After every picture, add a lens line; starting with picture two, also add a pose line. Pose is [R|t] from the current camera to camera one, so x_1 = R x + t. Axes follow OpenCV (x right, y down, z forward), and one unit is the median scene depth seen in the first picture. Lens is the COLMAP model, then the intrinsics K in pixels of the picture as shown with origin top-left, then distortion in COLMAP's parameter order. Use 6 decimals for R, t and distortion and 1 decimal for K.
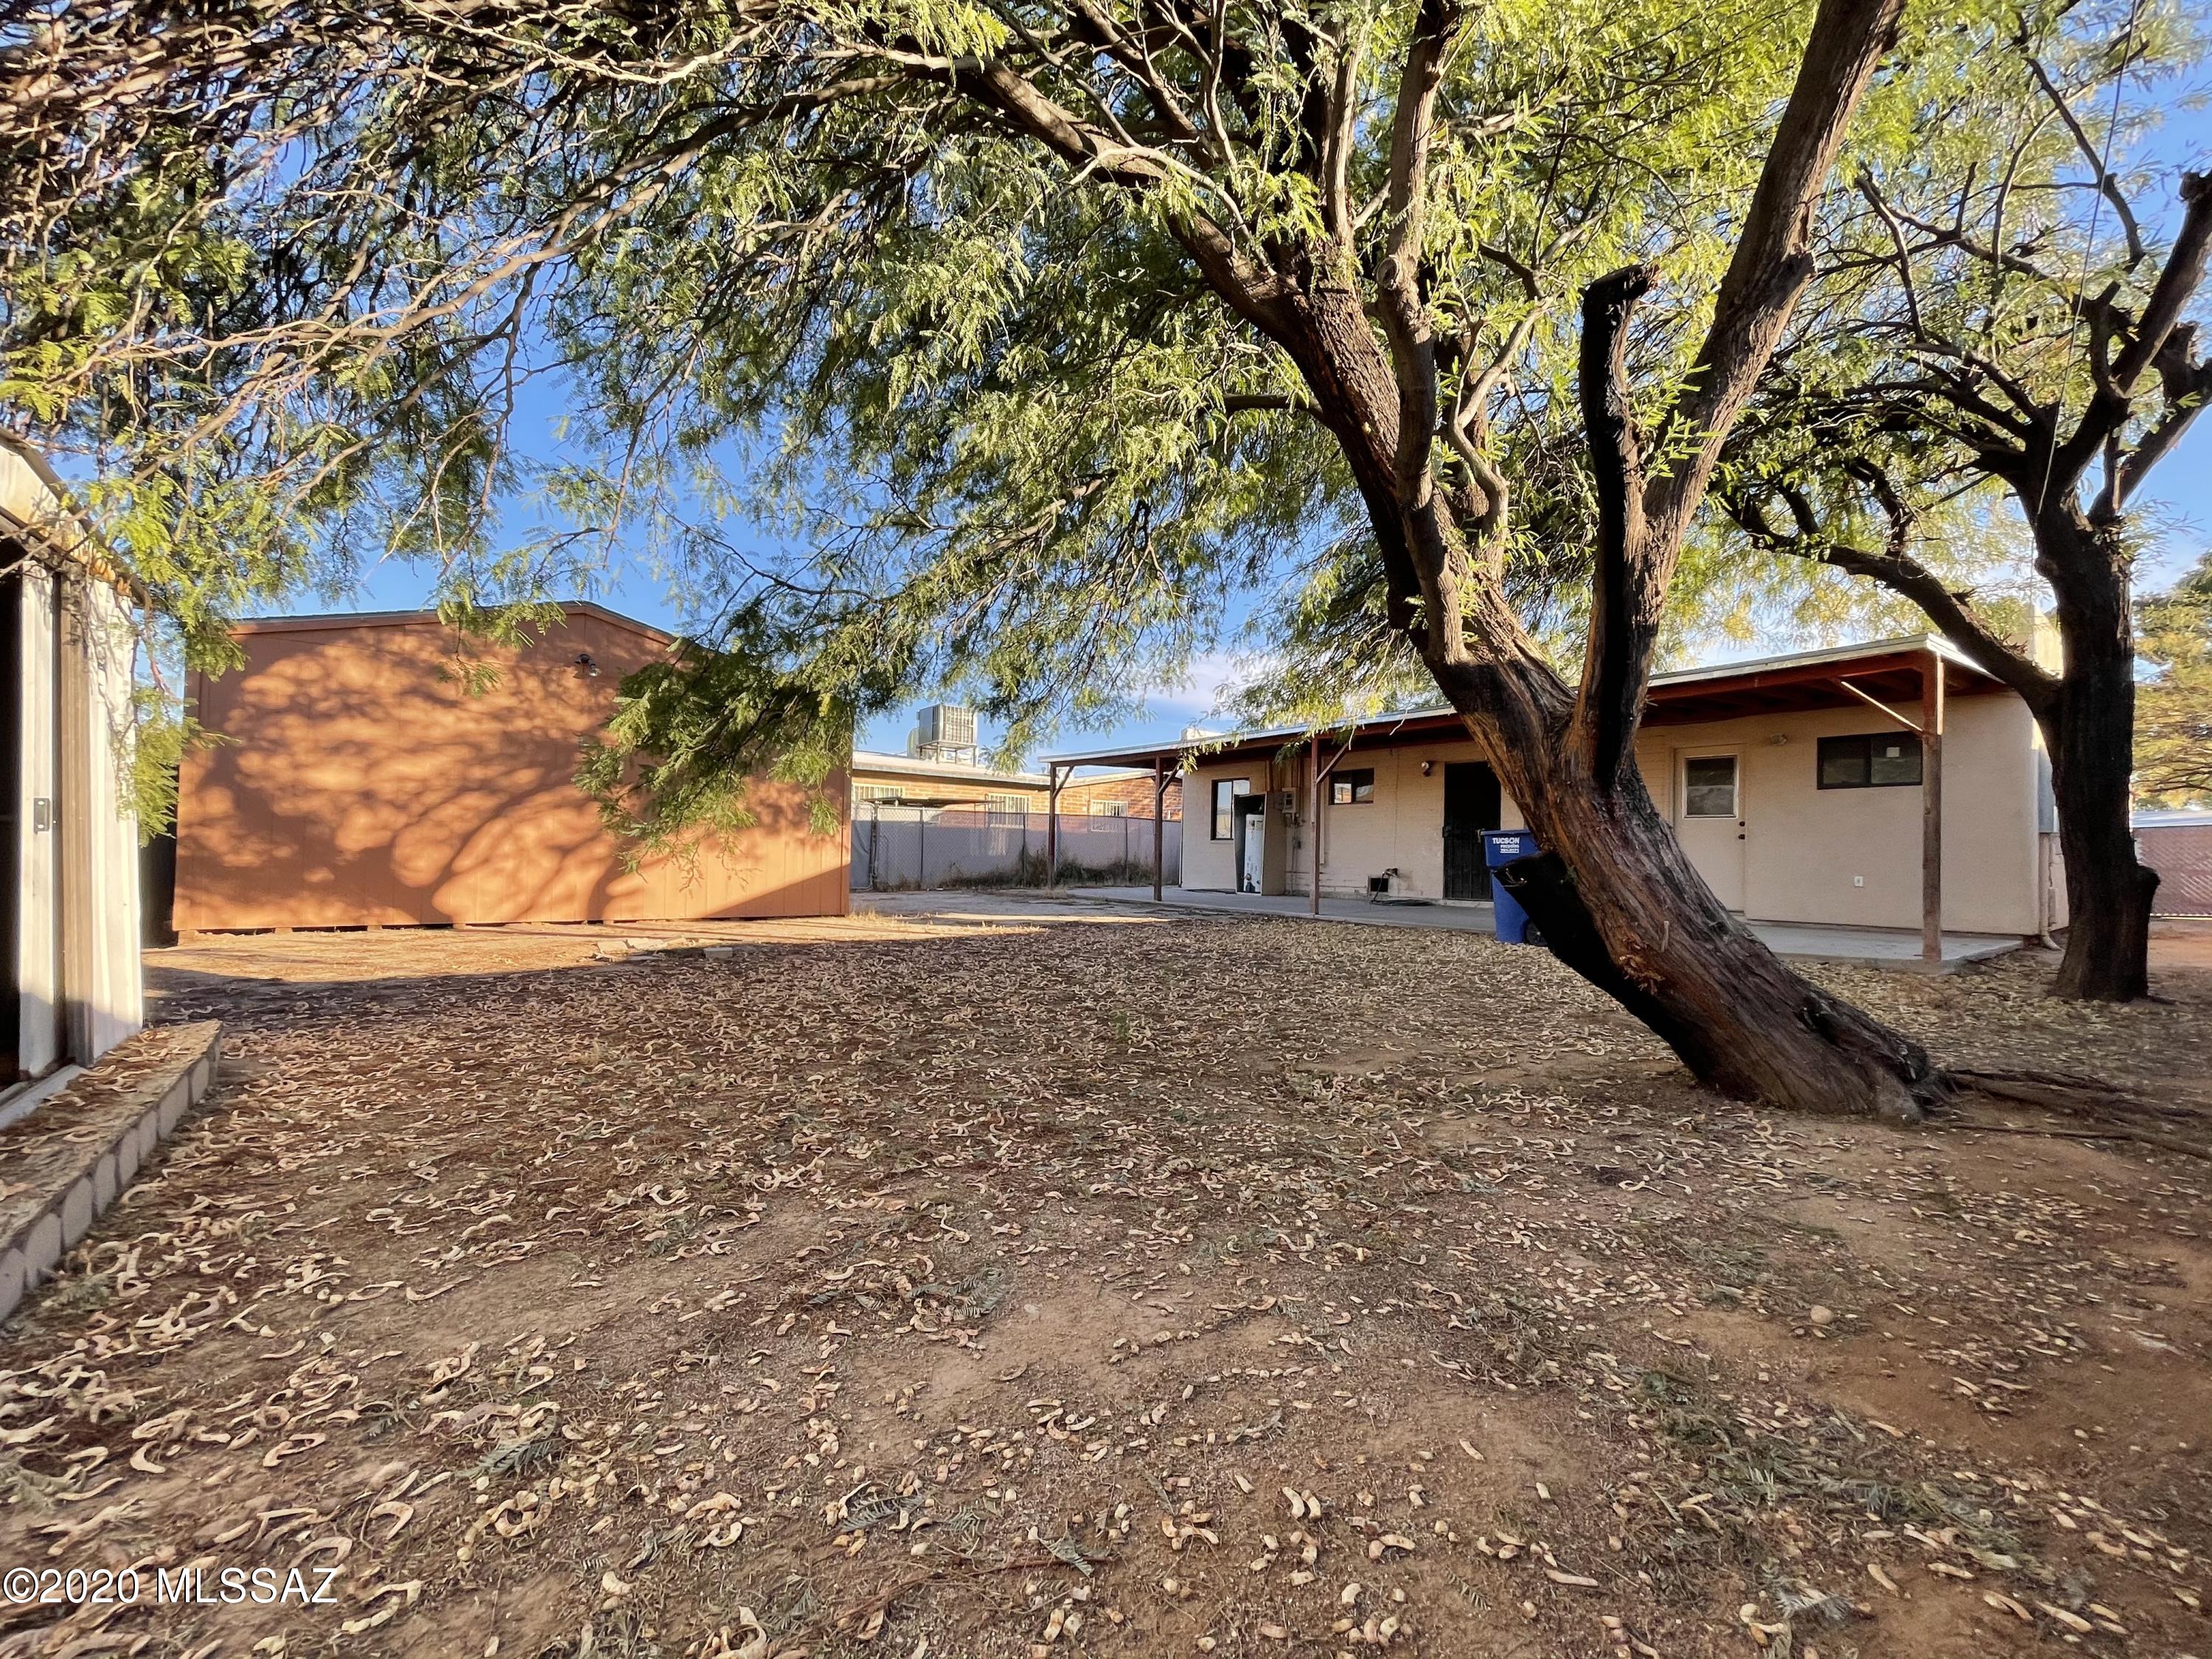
lens RADIAL K [[891.4, 0, 1094.2], [0, 891.4, 822.3], [0, 0, 1]] dist [-0.003017, 0.000172]
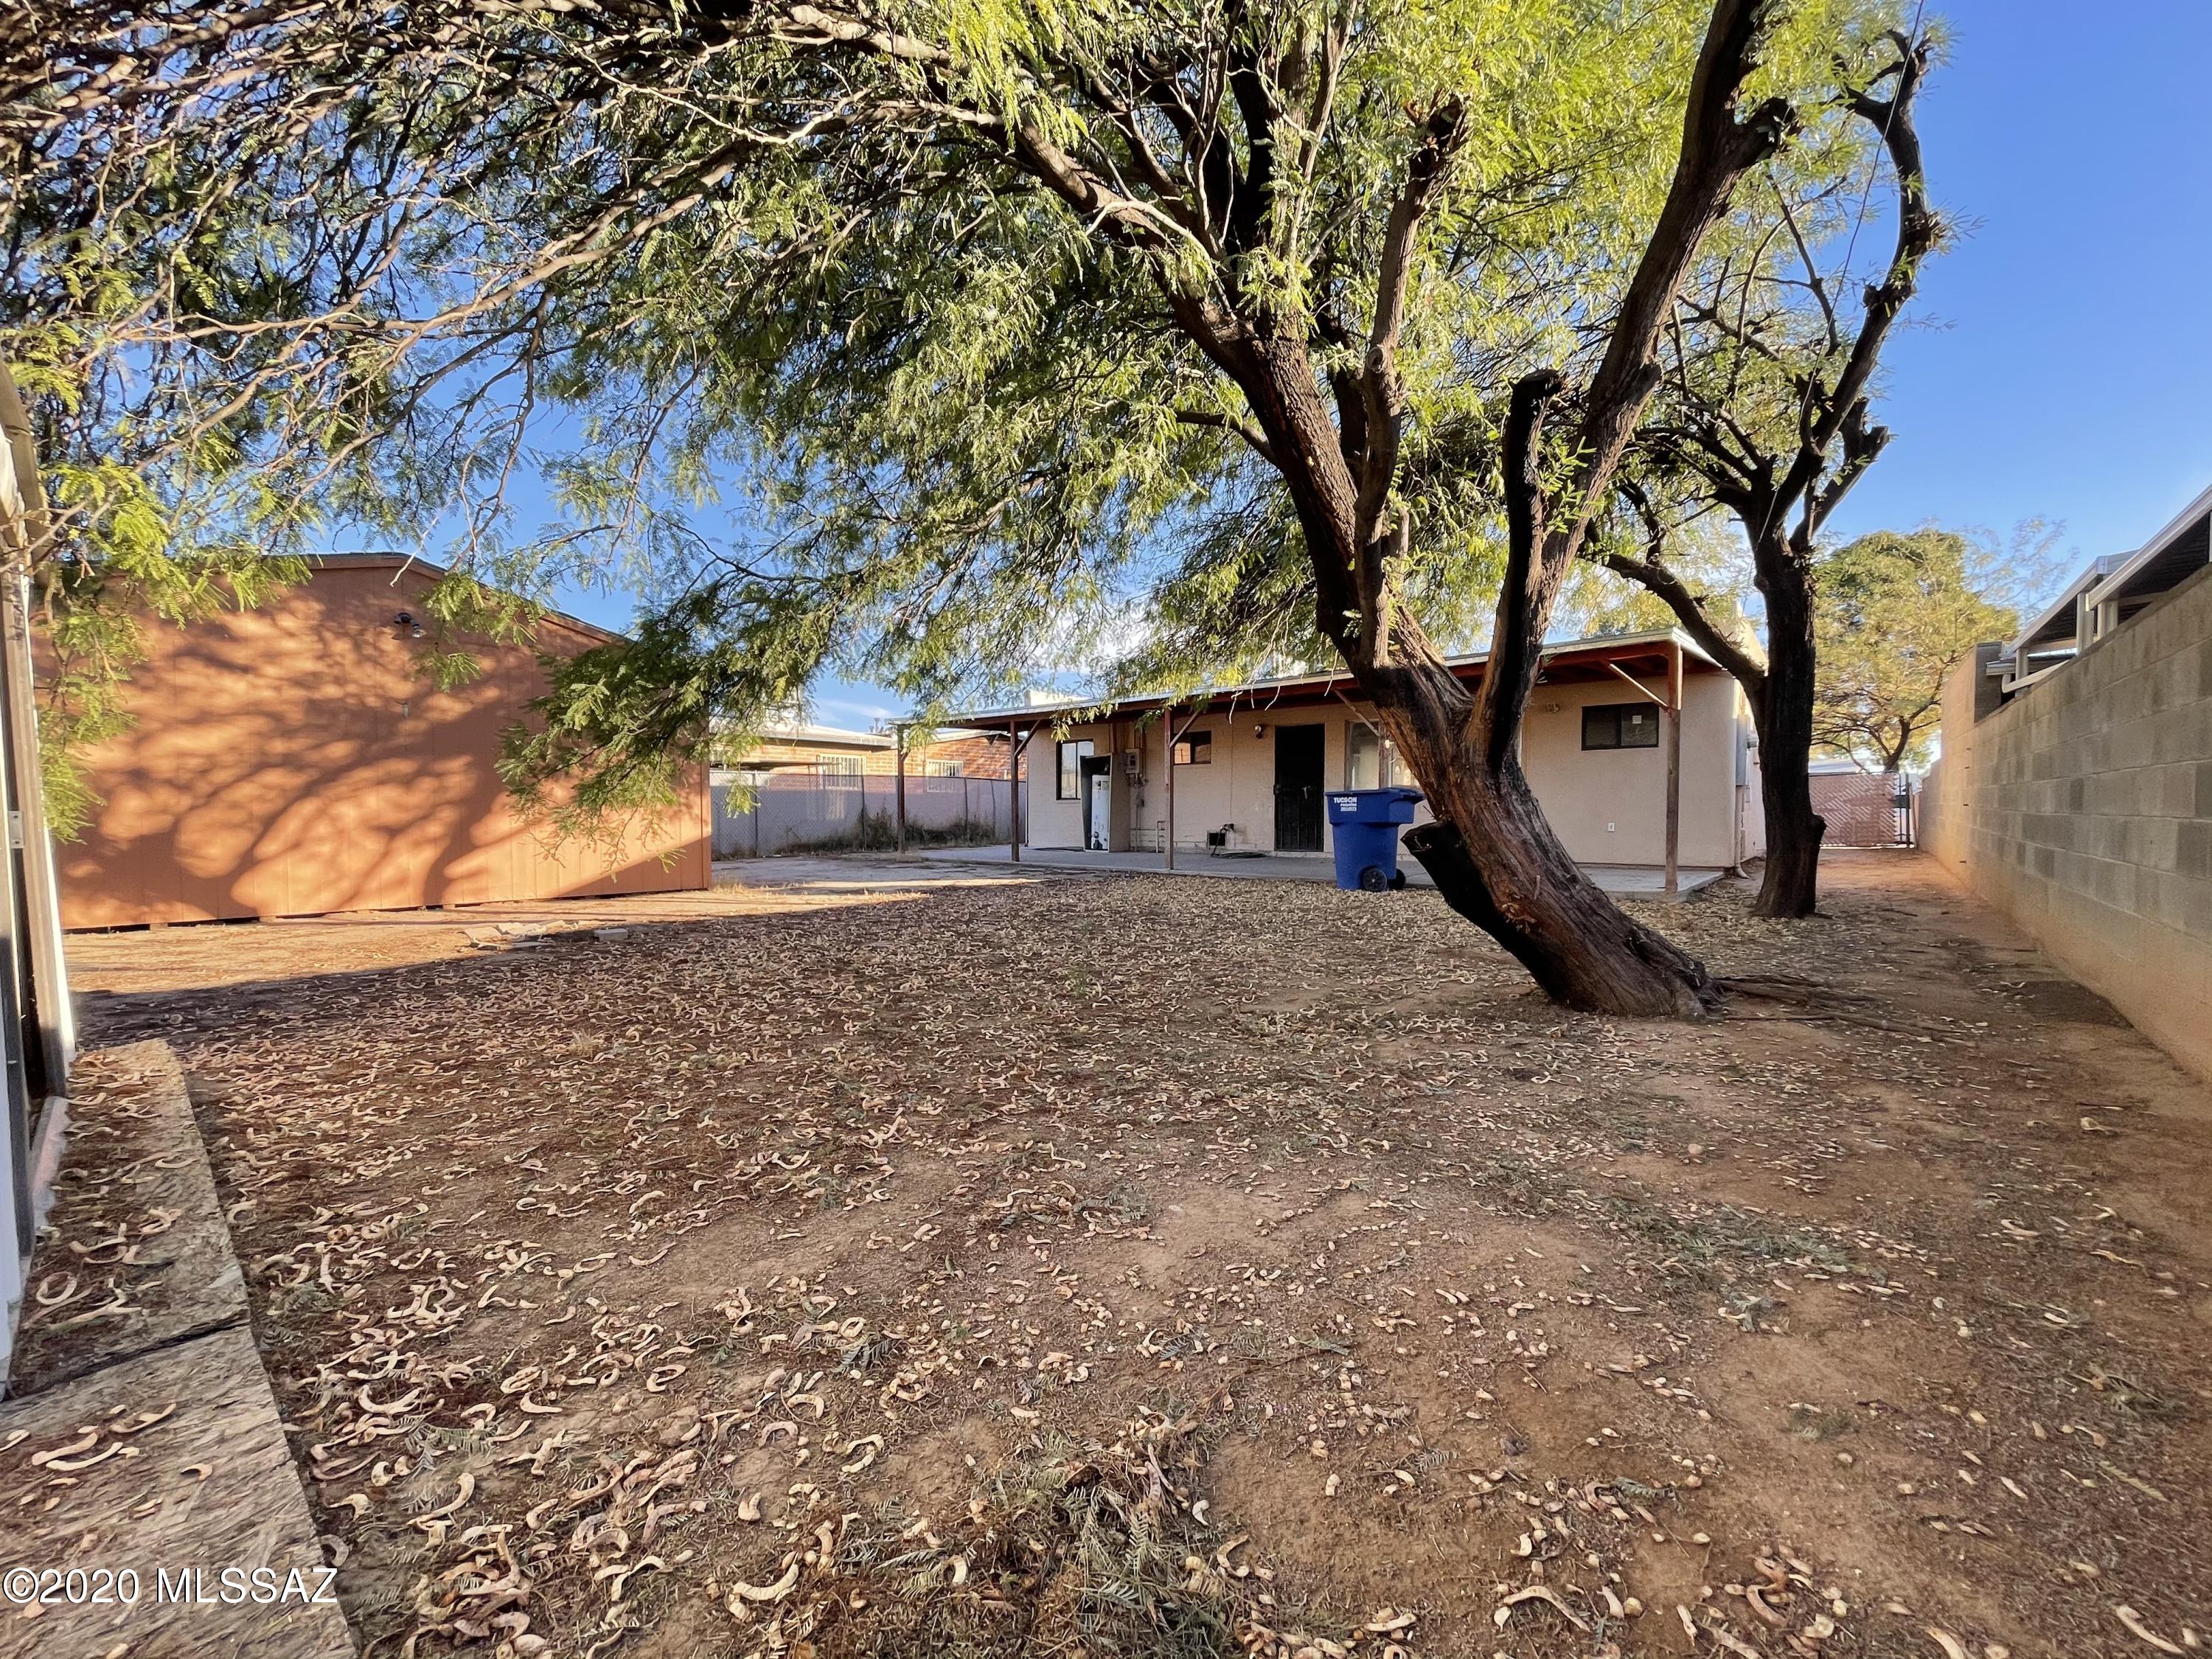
lens RADIAL K [[891.4, 0, 1097.1], [0, 891.4, 820.0], [0, 0, 1]] dist [-0.003017, 0.000172]
pose [[0.977606, -0.024073, 0.209061, -0.227626], [0.014185, 0.998714, 0.048667, -0.037322], [-0.209963, -0.044612, 0.976691, -0.102262]]
